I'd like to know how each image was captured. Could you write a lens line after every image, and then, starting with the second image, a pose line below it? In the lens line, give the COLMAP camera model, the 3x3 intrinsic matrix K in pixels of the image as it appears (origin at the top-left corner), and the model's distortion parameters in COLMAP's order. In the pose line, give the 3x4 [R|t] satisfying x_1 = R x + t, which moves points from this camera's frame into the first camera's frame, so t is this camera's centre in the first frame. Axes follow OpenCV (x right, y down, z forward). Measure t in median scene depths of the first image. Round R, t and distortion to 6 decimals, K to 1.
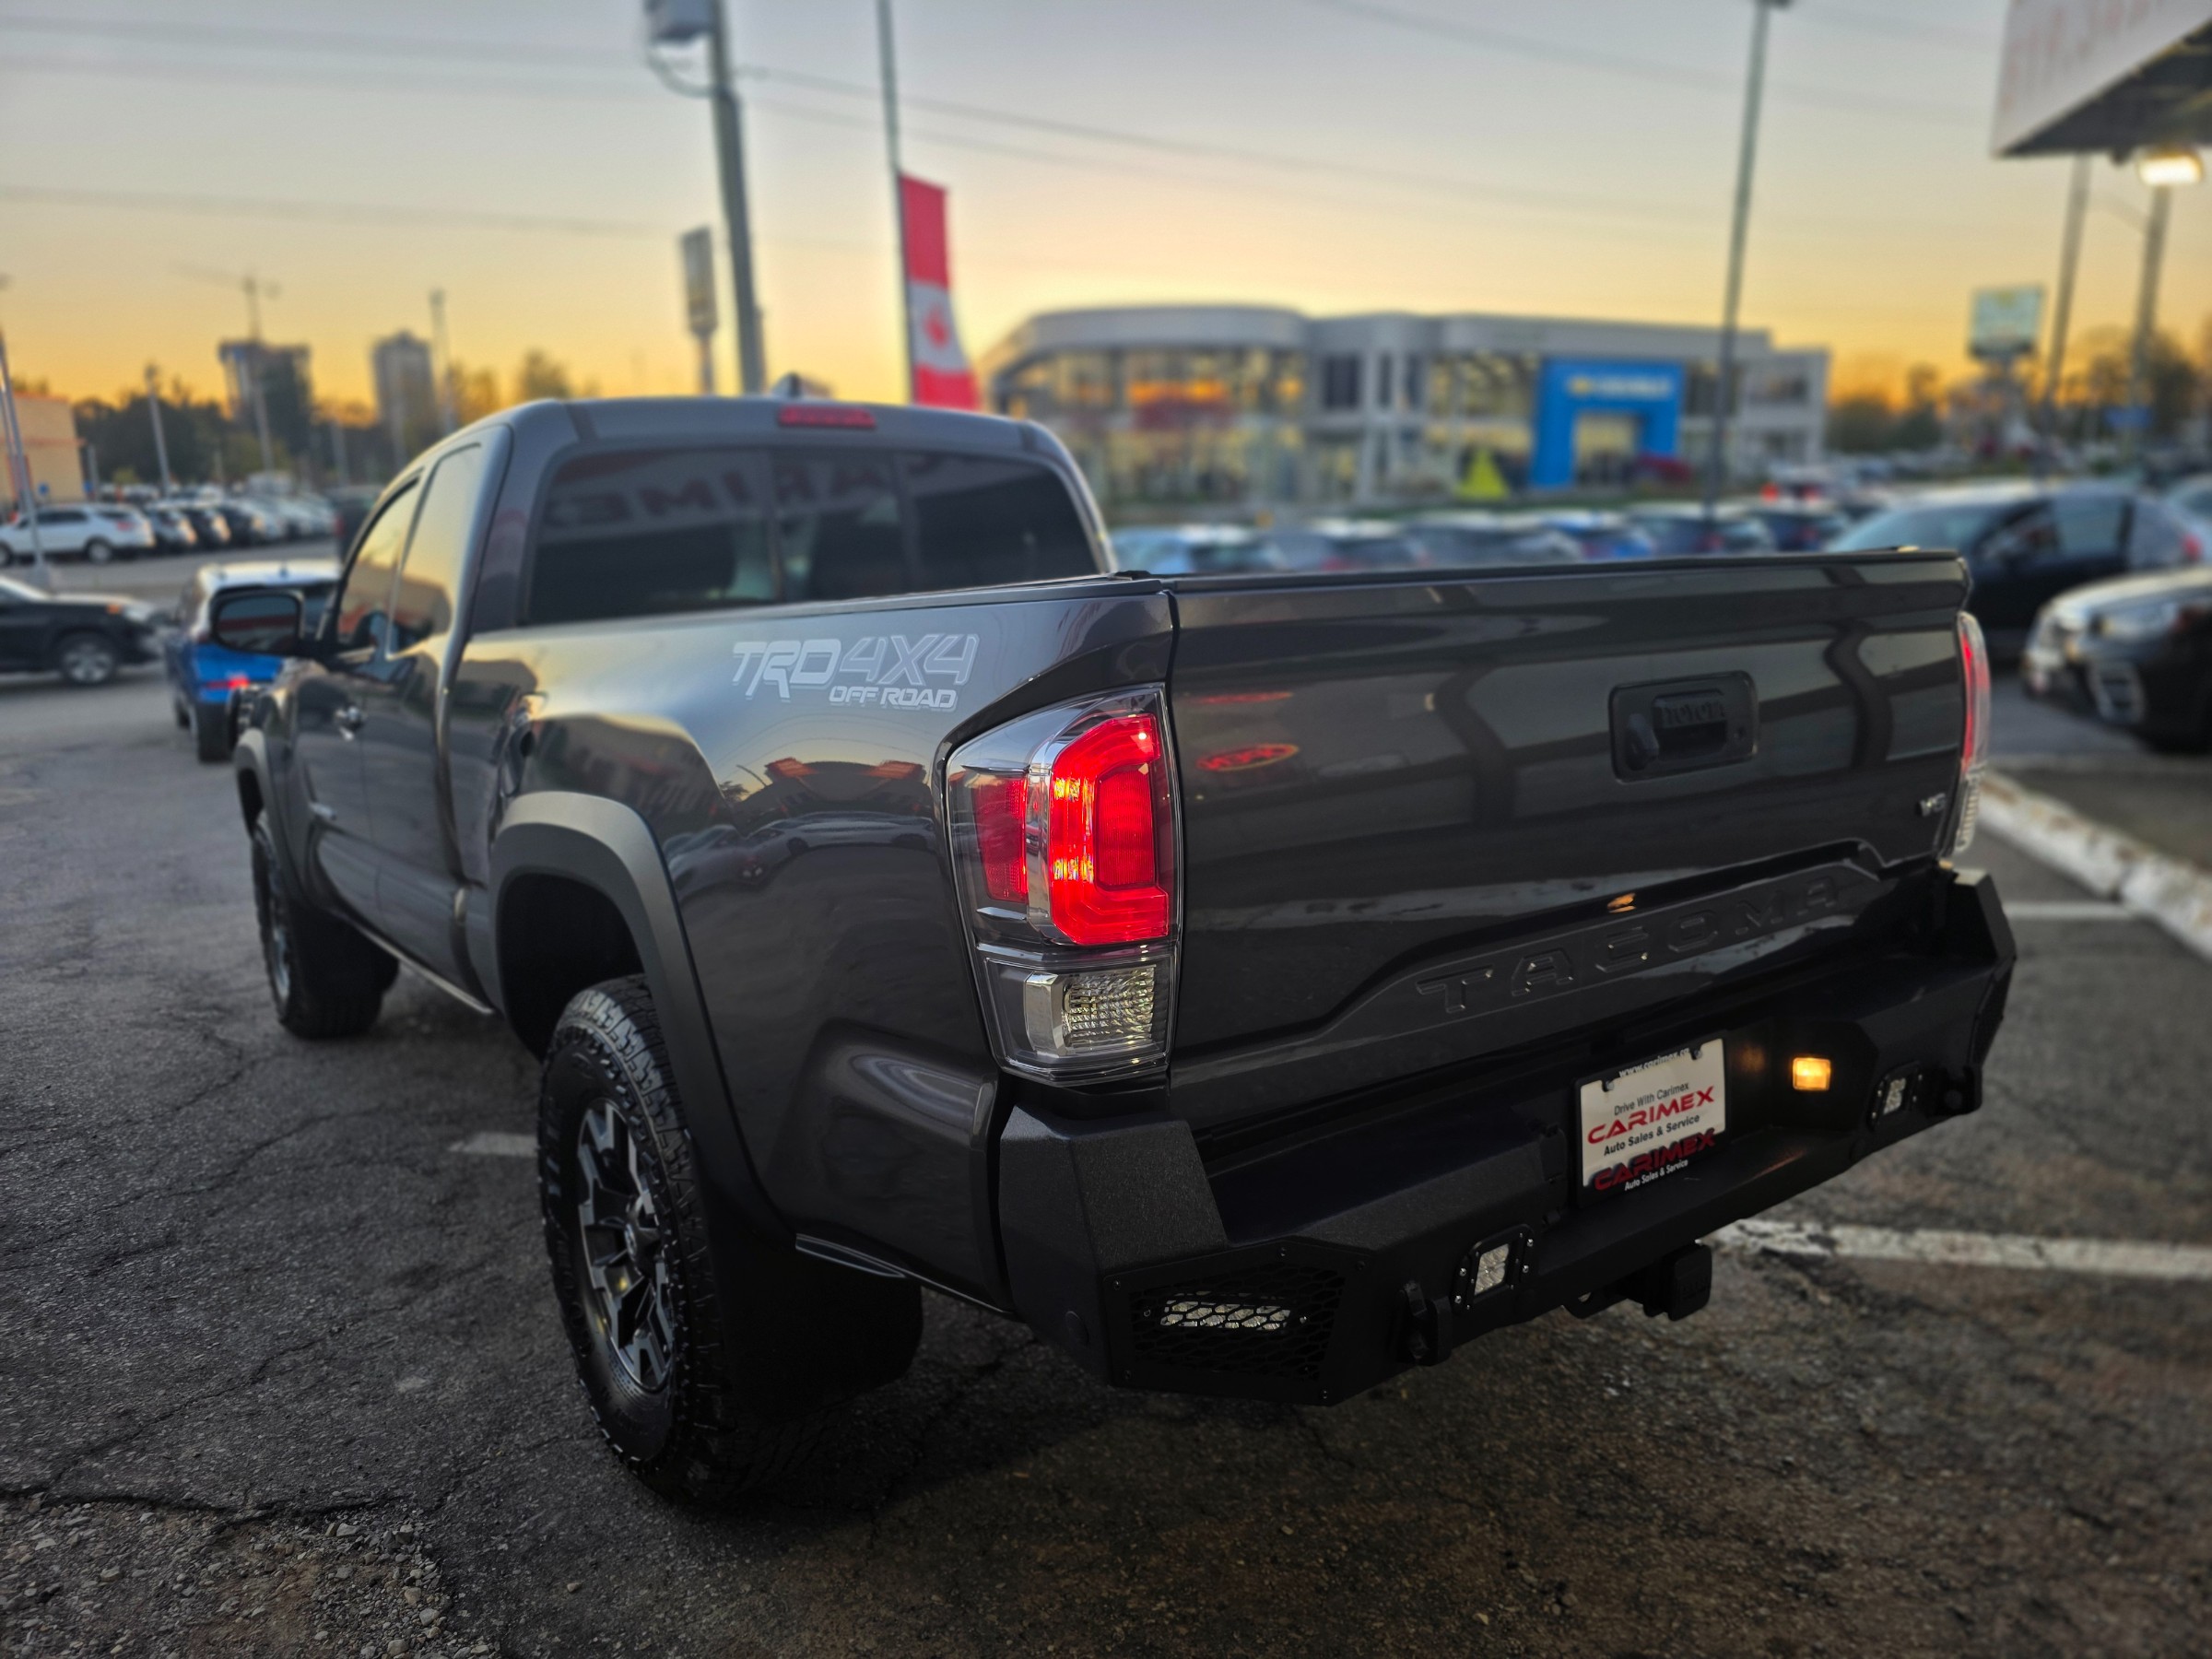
lens RADIAL K [[1555.1, 0, 1106.0], [0, 1555.1, 829.5], [0, 0, 1]] dist [0.000619, 0.000092]
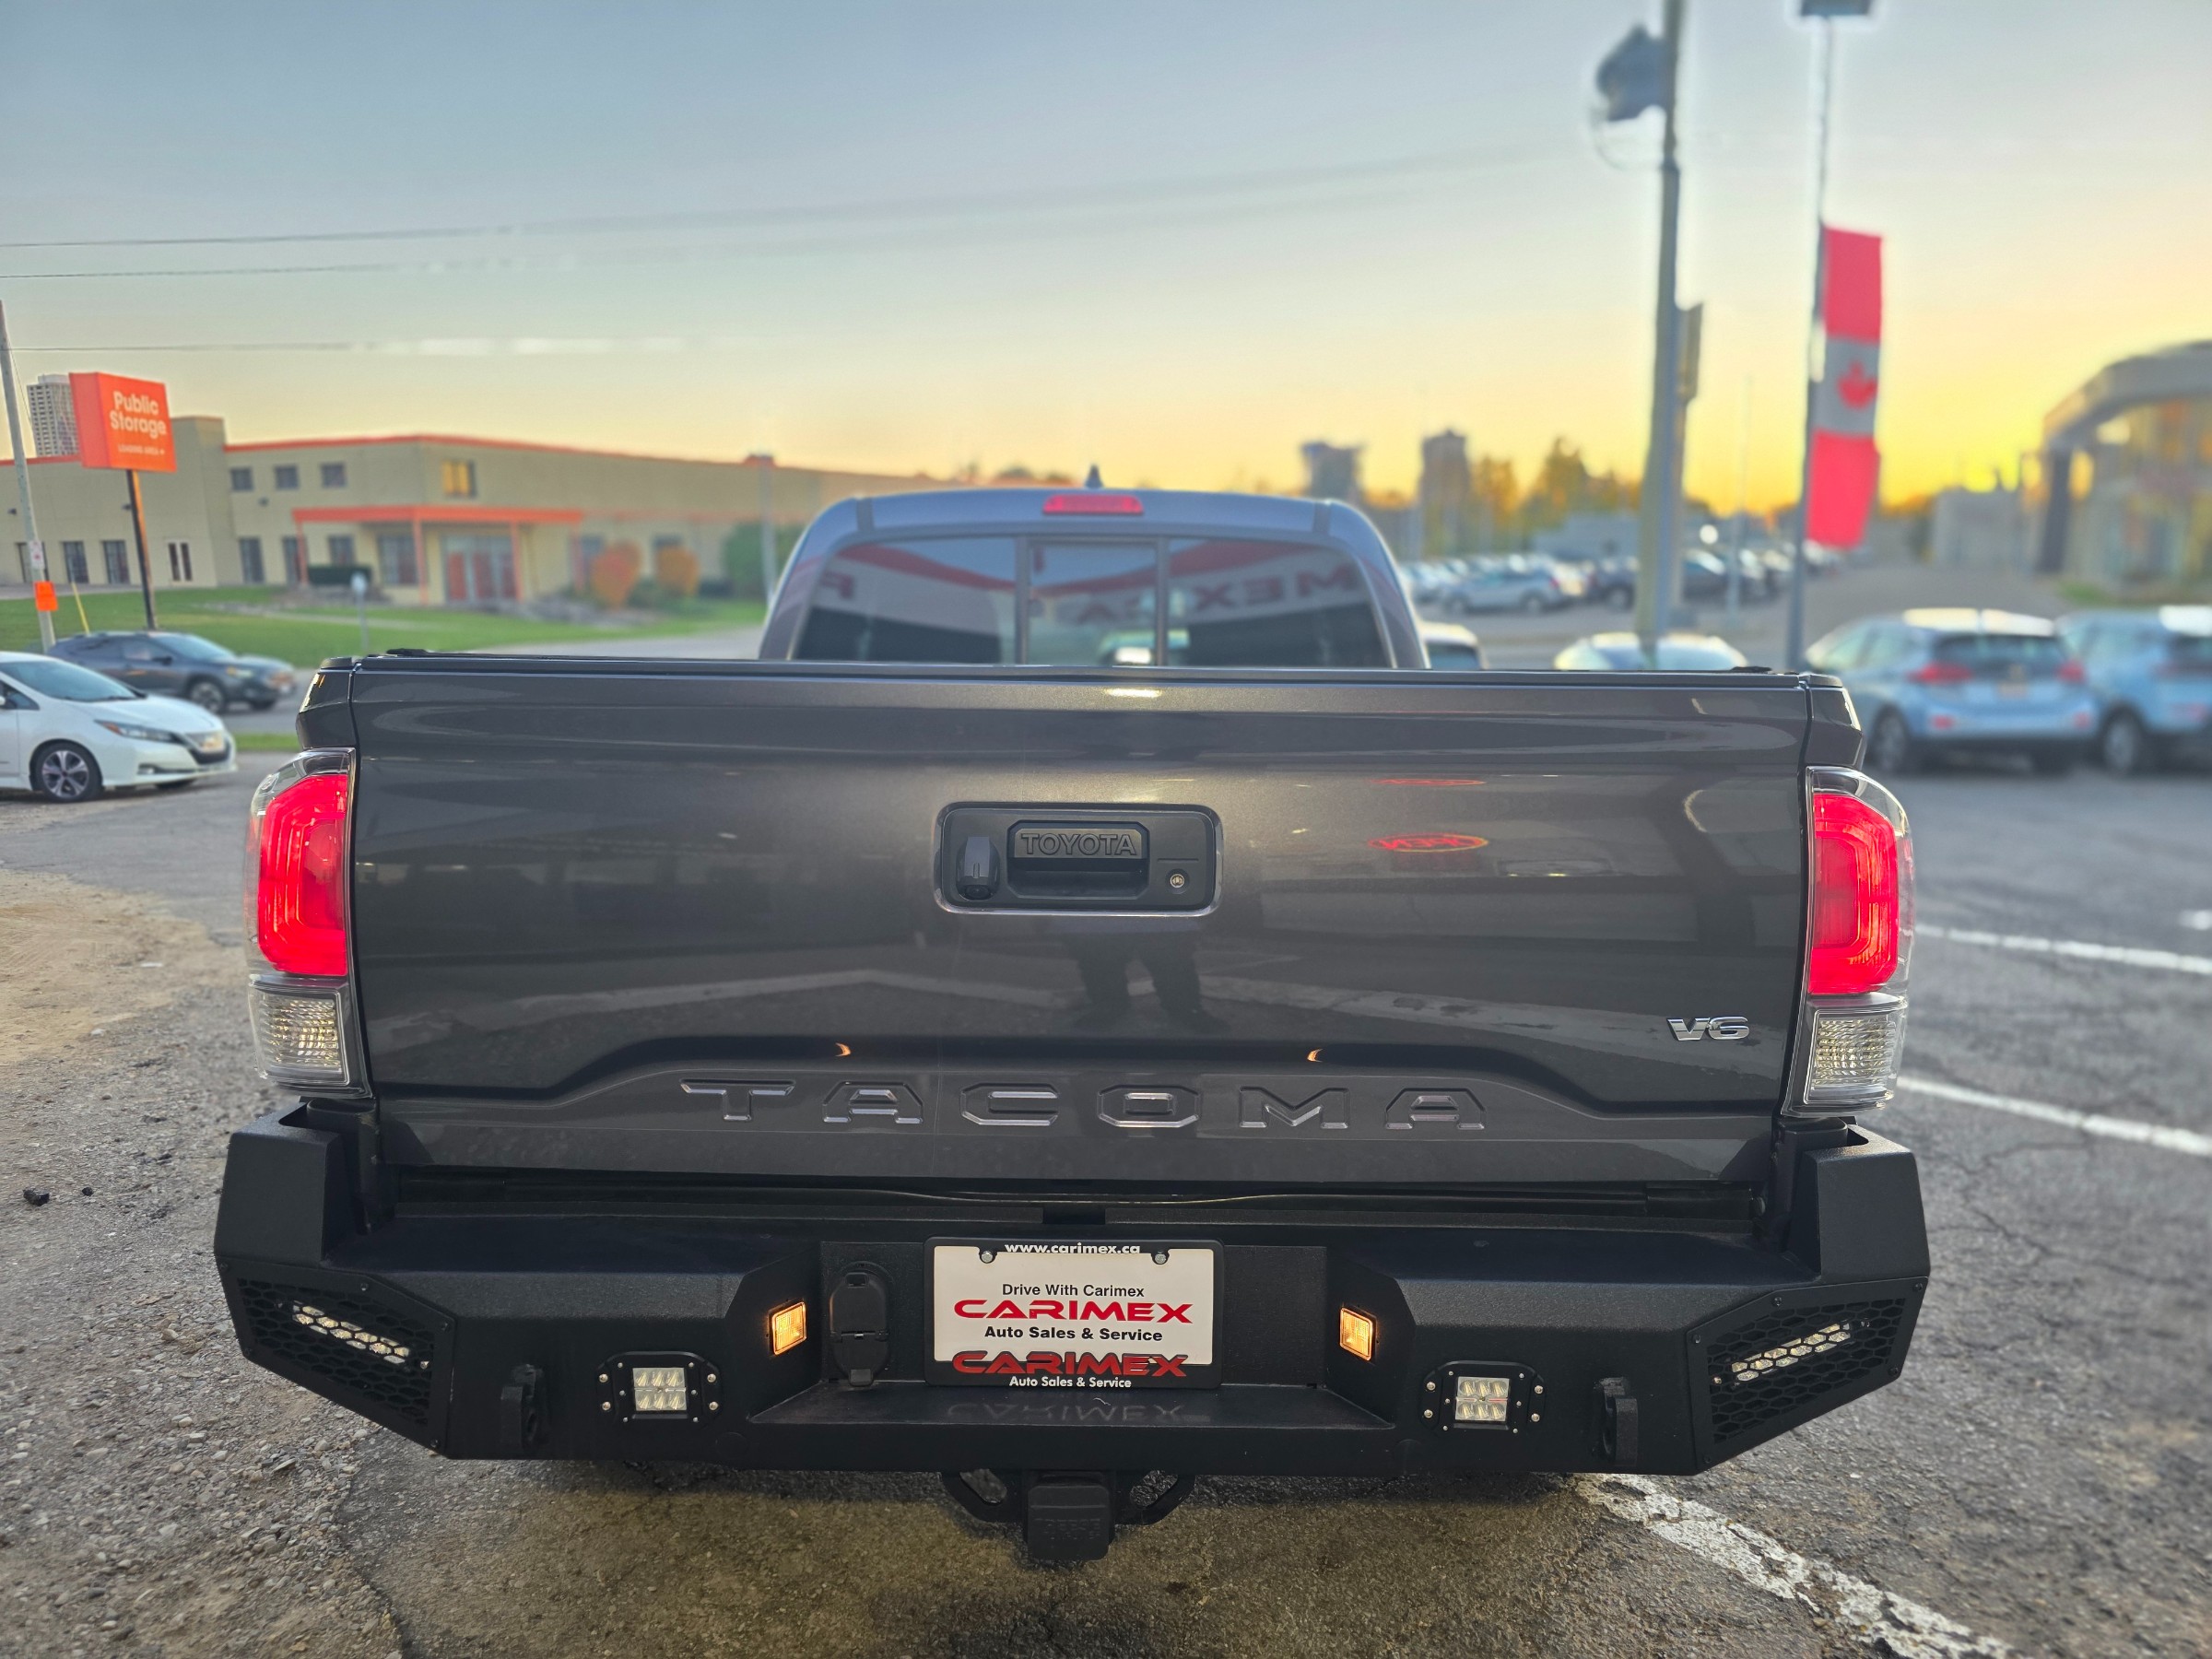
lens RADIAL K [[1556.3, 0, 1032.3], [0, 1556.3, 832.0], [0, 0, 1]] dist [0.024230, -0.000180]
pose [[0.809657, 0.106144, -0.577225, 0.793589], [-0.134633, 0.990873, -0.006636, -0.067760], [0.571253, 0.083086, 0.816558, 0.263684]]
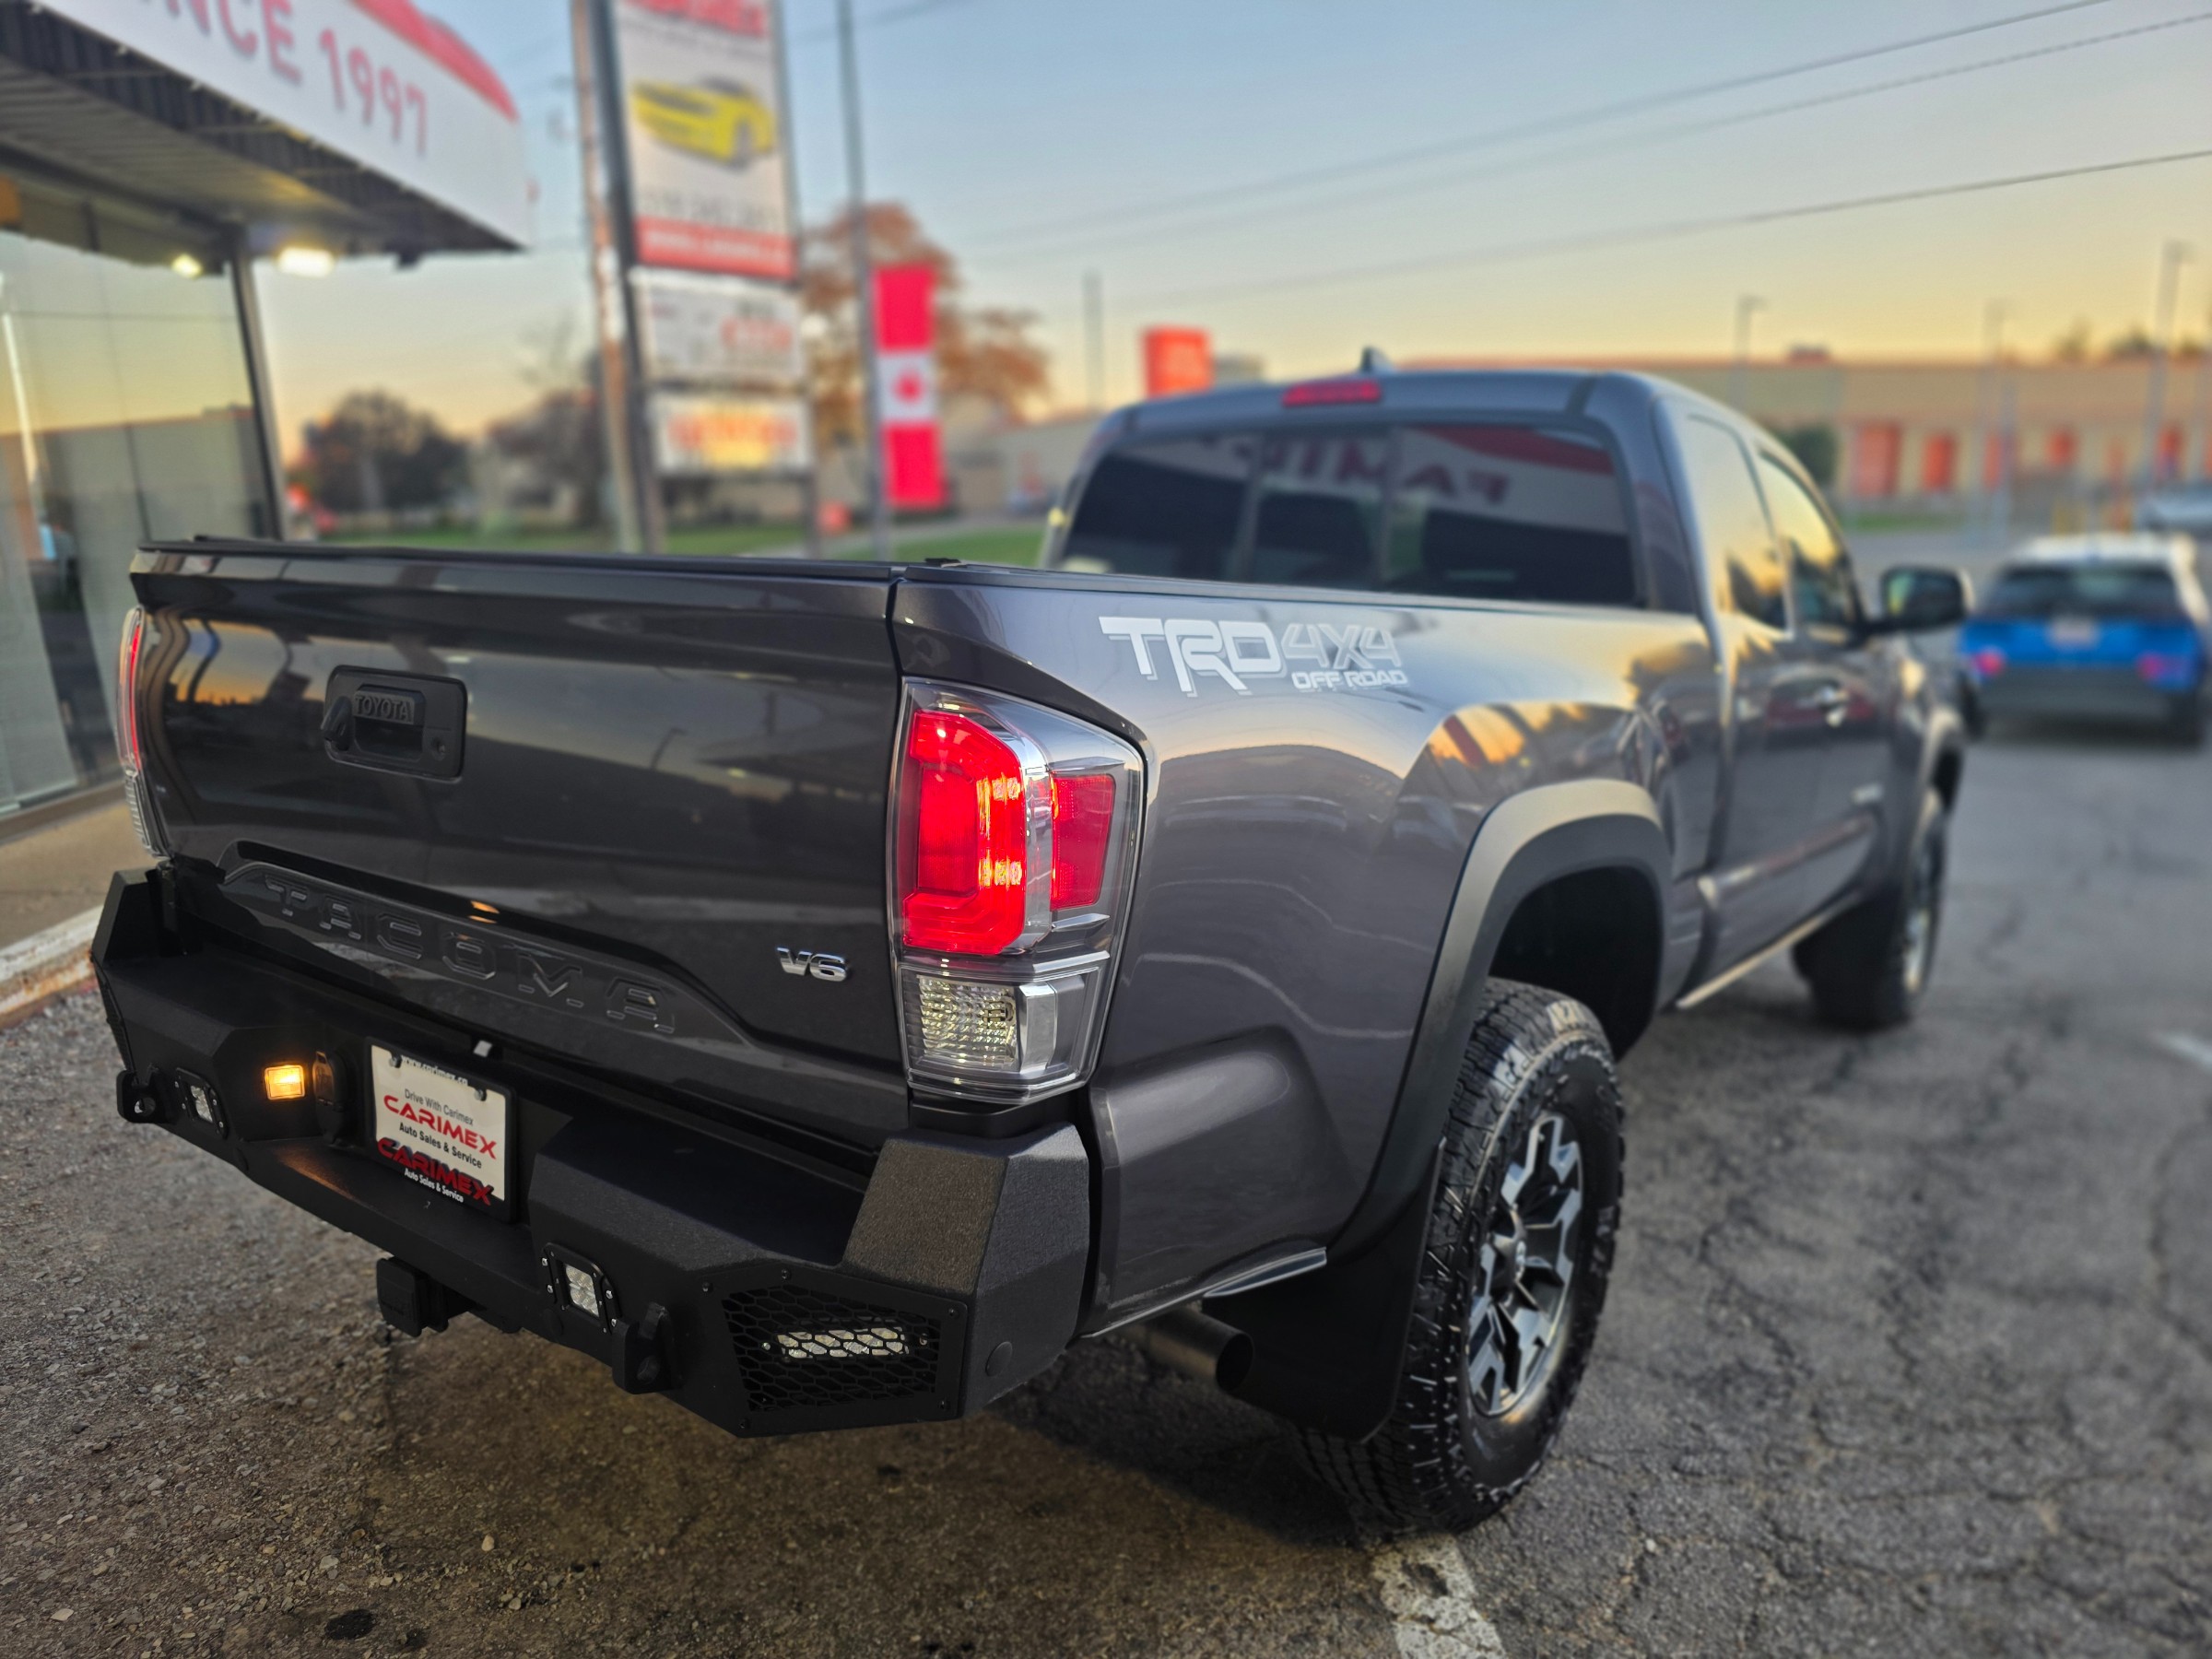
lens RADIAL K [[1555.1, 0, 1106.0], [0, 1555.1, 829.5], [0, 0, 1]] dist [0.000619, 0.000092]
pose [[0.298506, 0.204364, -0.932271, 1.330936], [-0.195496, 0.969187, 0.149860, -0.219598], [0.934171, 0.137521, 0.329261, 1.035924]]
